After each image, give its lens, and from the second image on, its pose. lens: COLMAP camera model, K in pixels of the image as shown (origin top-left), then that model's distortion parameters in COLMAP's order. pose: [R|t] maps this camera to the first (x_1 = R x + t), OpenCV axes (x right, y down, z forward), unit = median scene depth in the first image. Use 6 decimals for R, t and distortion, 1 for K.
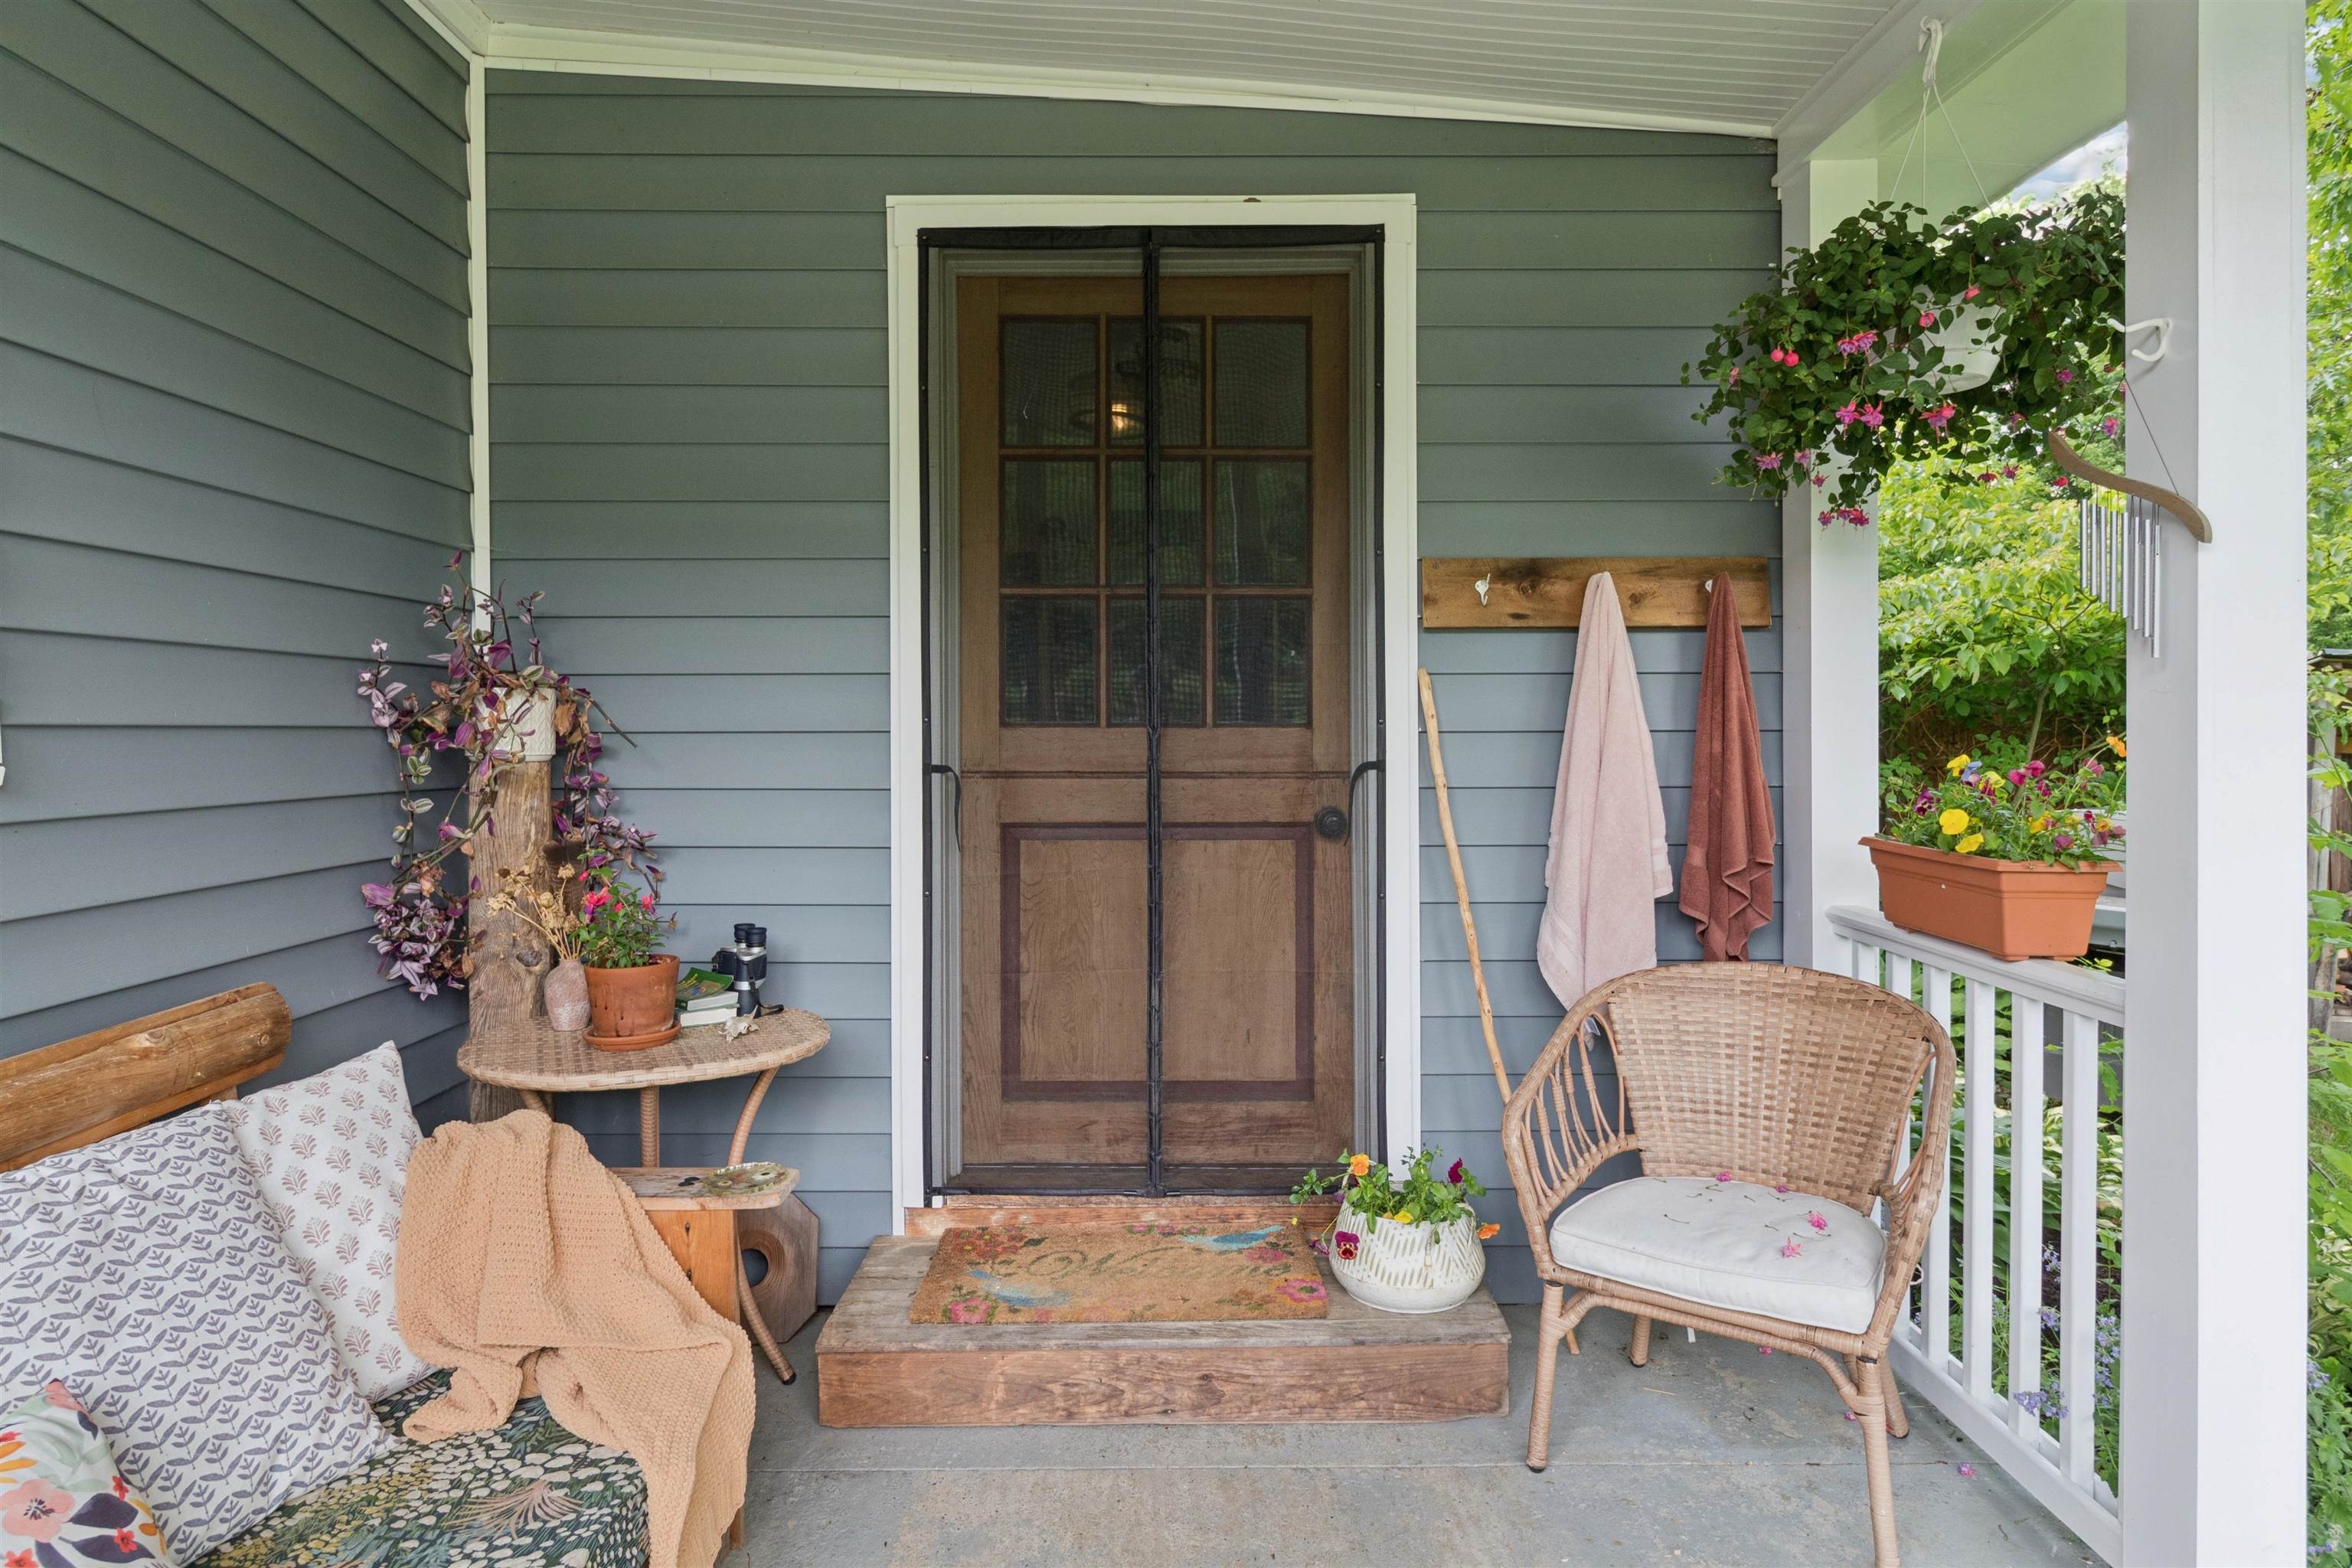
lens RADIAL K [[1390.7, 0, 1171.5], [0, 1390.7, 766.6], [0, 0, 1]] dist [-0.007483, 0.002146]
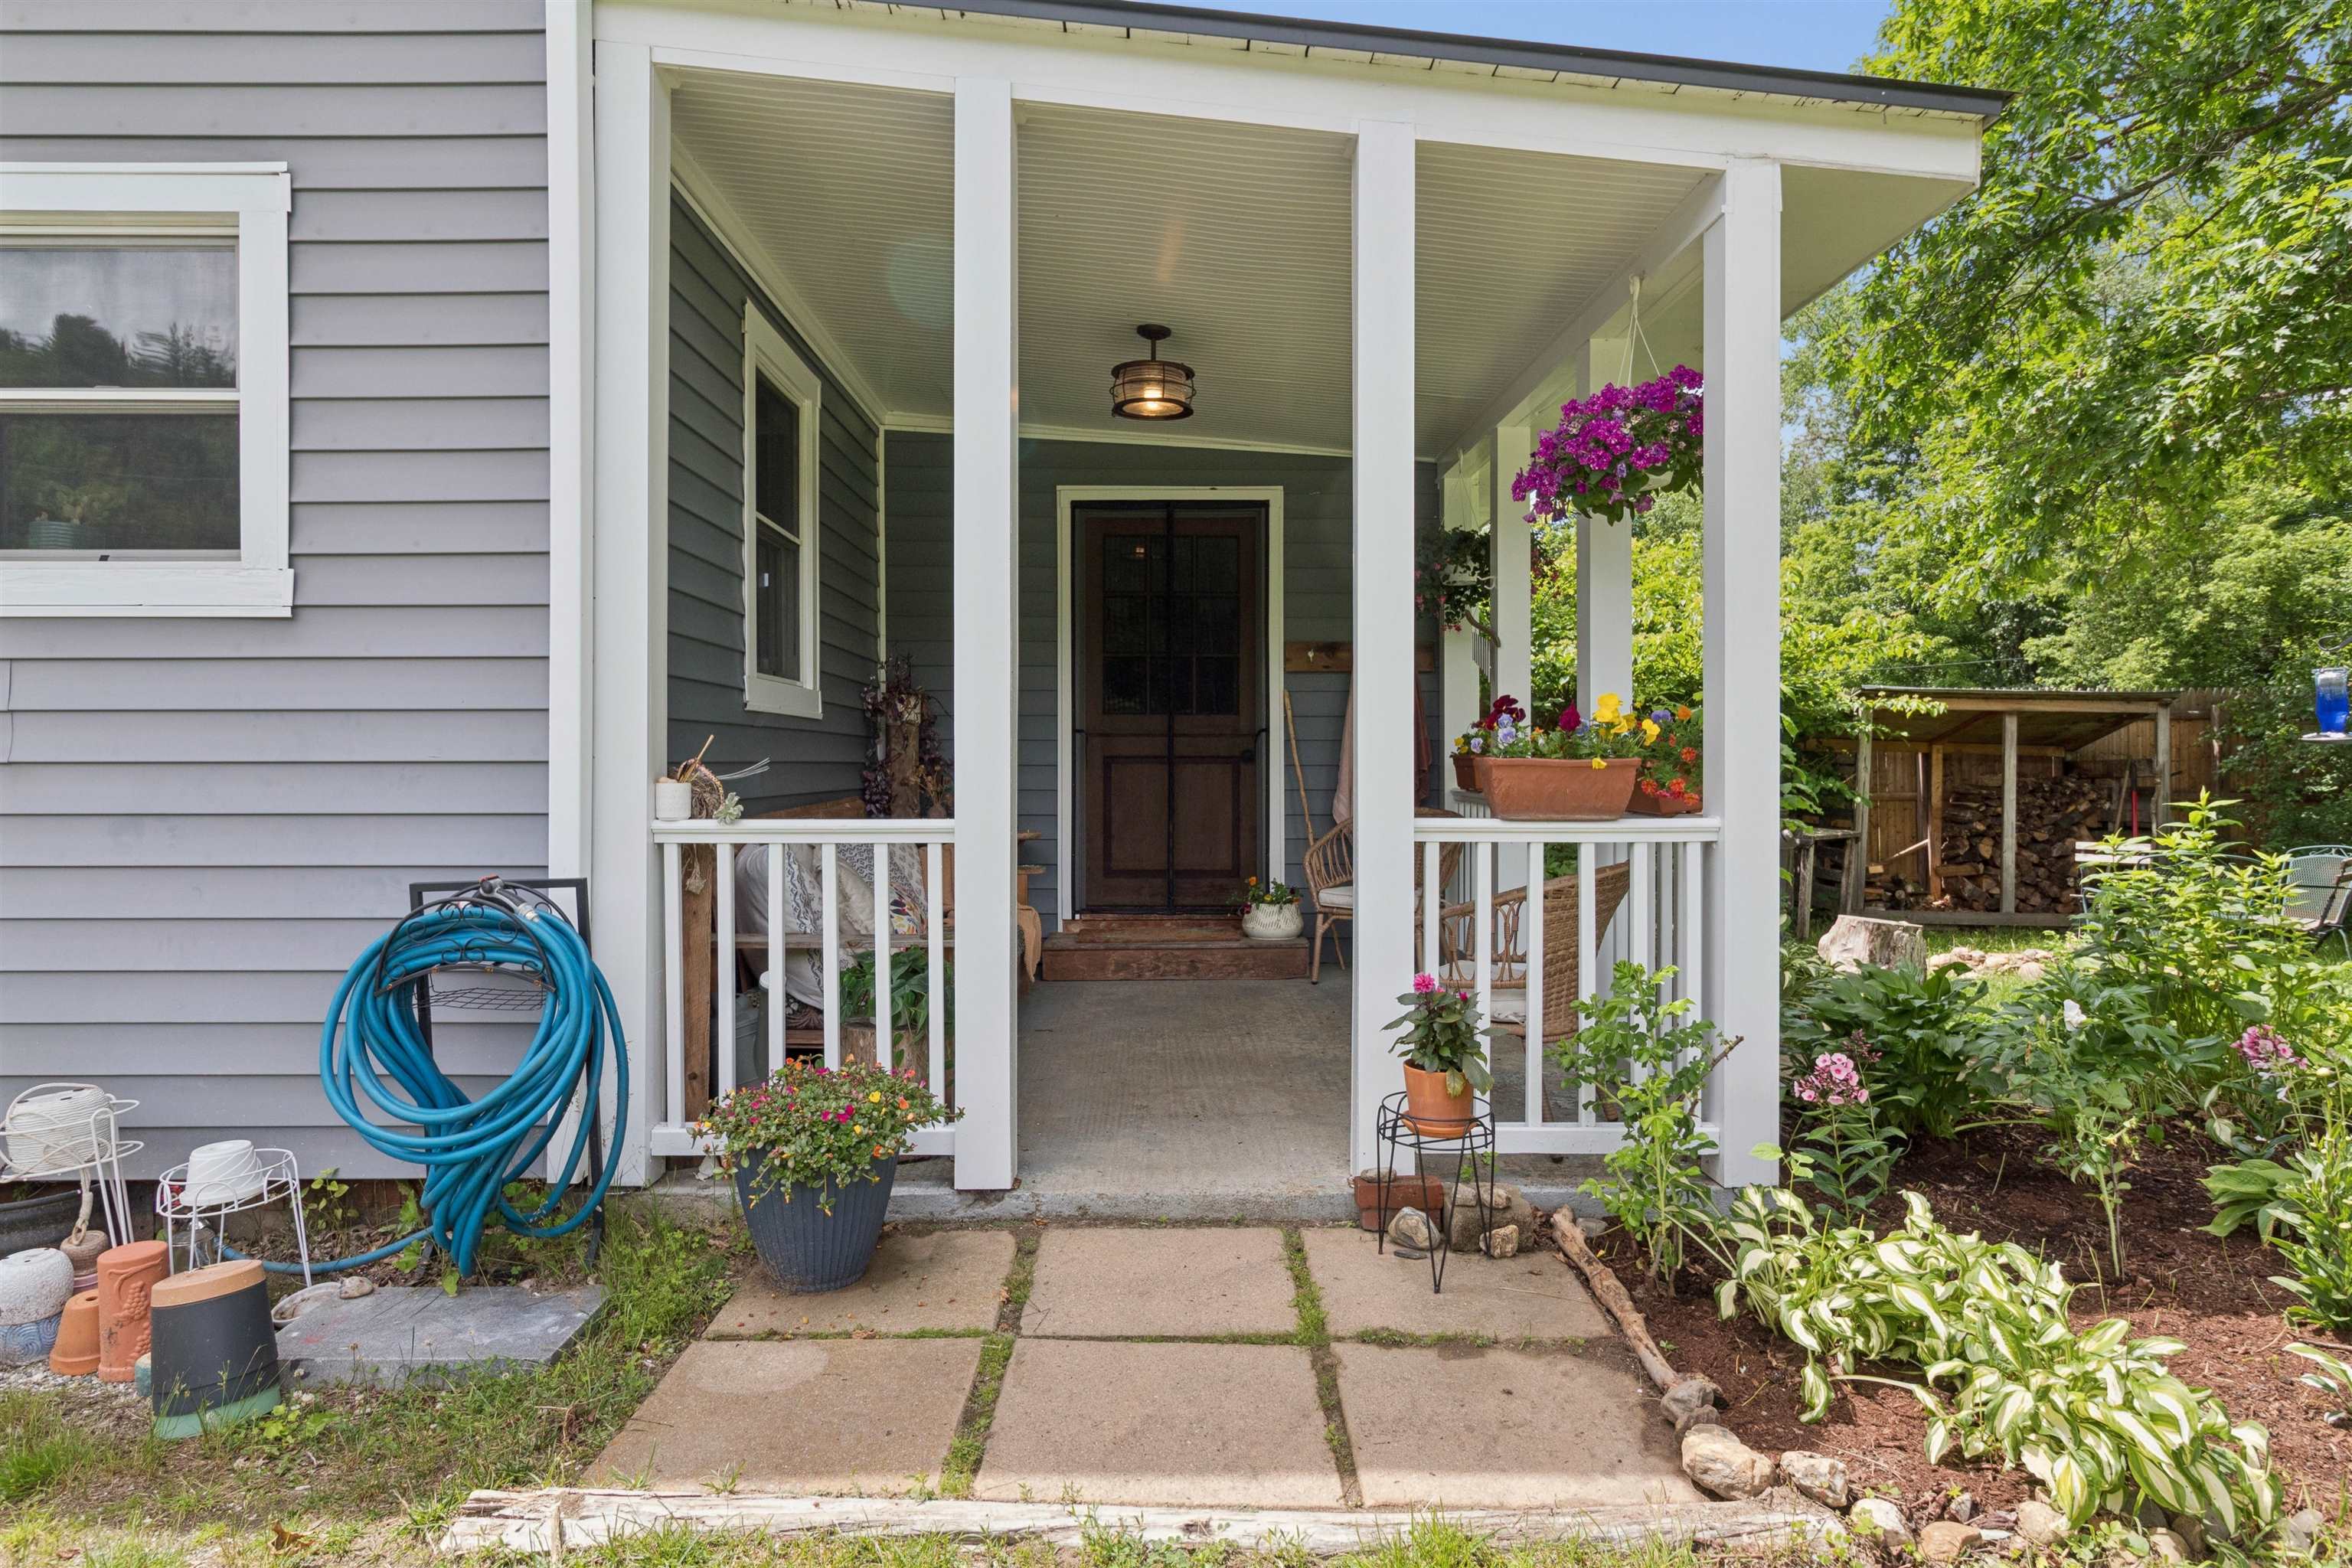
lens RADIAL K [[1390.7, 0, 1181.8], [0, 1390.7, 788.7], [0, 0, 1]] dist [-0.007483, 0.002146]
pose [[0.999704, 0.003270, 0.024106, -0.049420], [-0.002967, 0.999916, -0.012614, 0.126090], [-0.024146, 0.012538, 0.999630, -1.320929]]
